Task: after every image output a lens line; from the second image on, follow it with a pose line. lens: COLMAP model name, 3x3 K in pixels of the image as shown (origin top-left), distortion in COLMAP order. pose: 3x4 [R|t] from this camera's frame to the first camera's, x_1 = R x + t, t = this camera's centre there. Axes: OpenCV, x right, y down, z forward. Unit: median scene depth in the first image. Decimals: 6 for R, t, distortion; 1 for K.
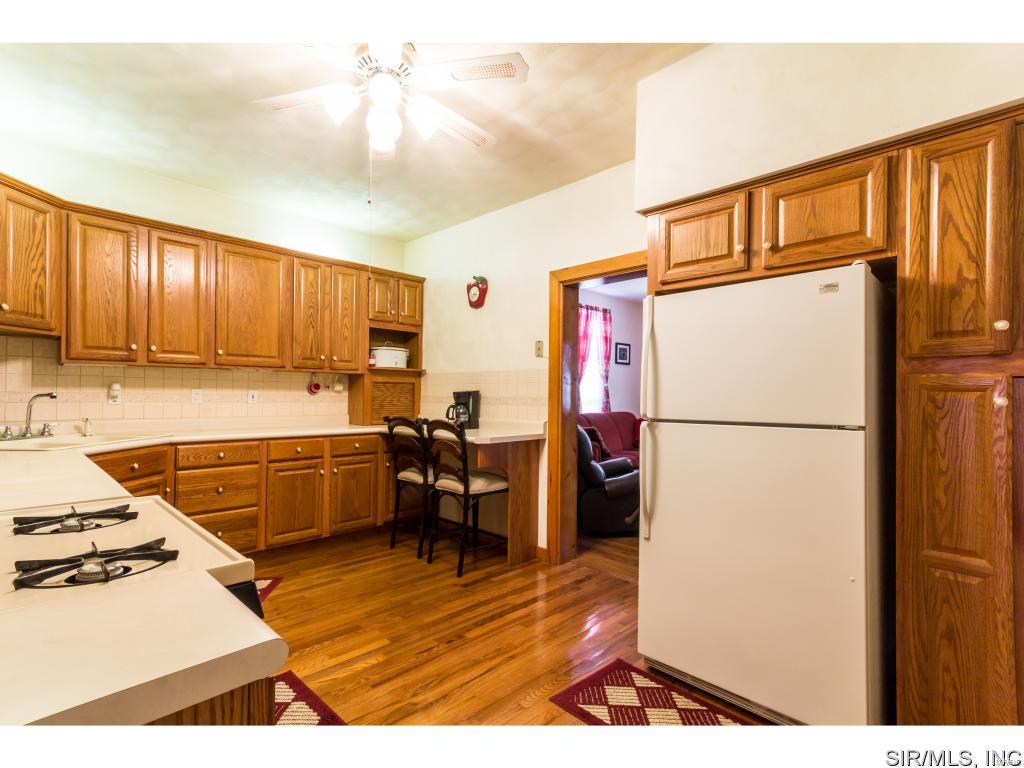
lens RADIAL K [[495.4, 0, 529.3], [0, 495.4, 391.2], [0, 0, 1]] dist [0.001240, 0.001603]
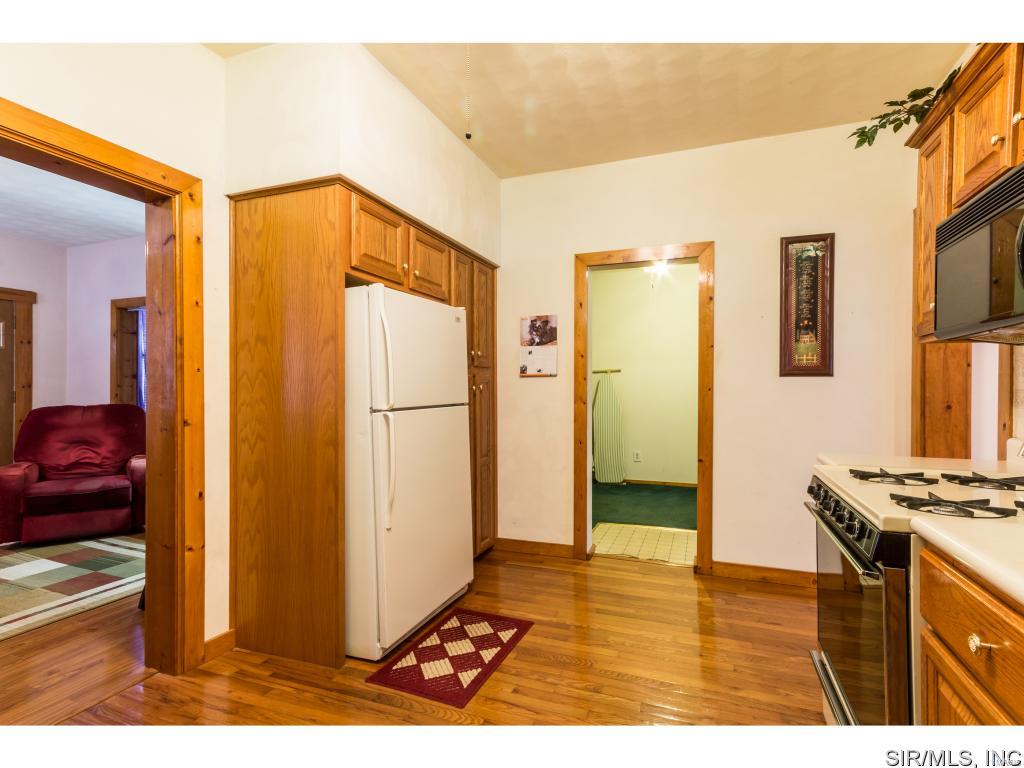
lens RADIAL K [[495.4, 0, 529.3], [0, 495.4, 391.2], [0, 0, 1]] dist [0.001240, 0.001603]
pose [[-0.402919, -0.010374, 0.915177, -0.516827], [-0.008312, 0.999936, 0.007676, 0.007088], [-0.915198, -0.004514, -0.402980, 0.750734]]
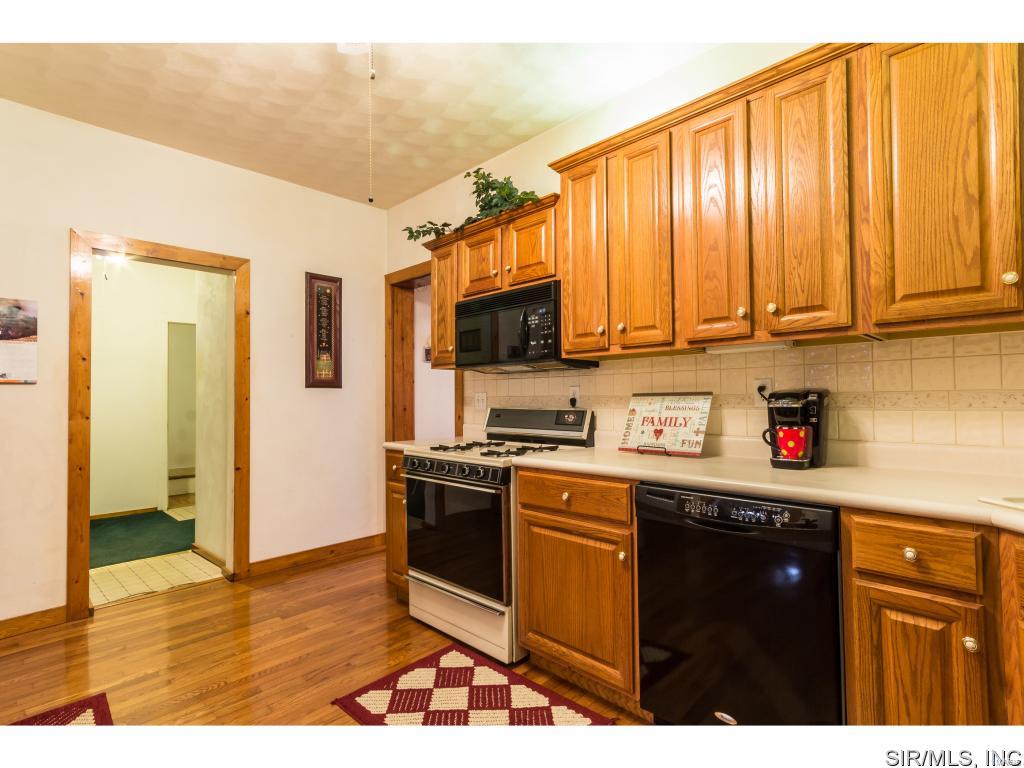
lens RADIAL K [[495.4, 0, 529.3], [0, 495.4, 391.2], [0, 0, 1]] dist [0.001240, 0.001603]
pose [[-0.999968, 0.003126, -0.007366, -0.340868], [0.003243, 0.999869, -0.015858, 0.009375], [0.007315, -0.015882, -0.999847, 1.060390]]
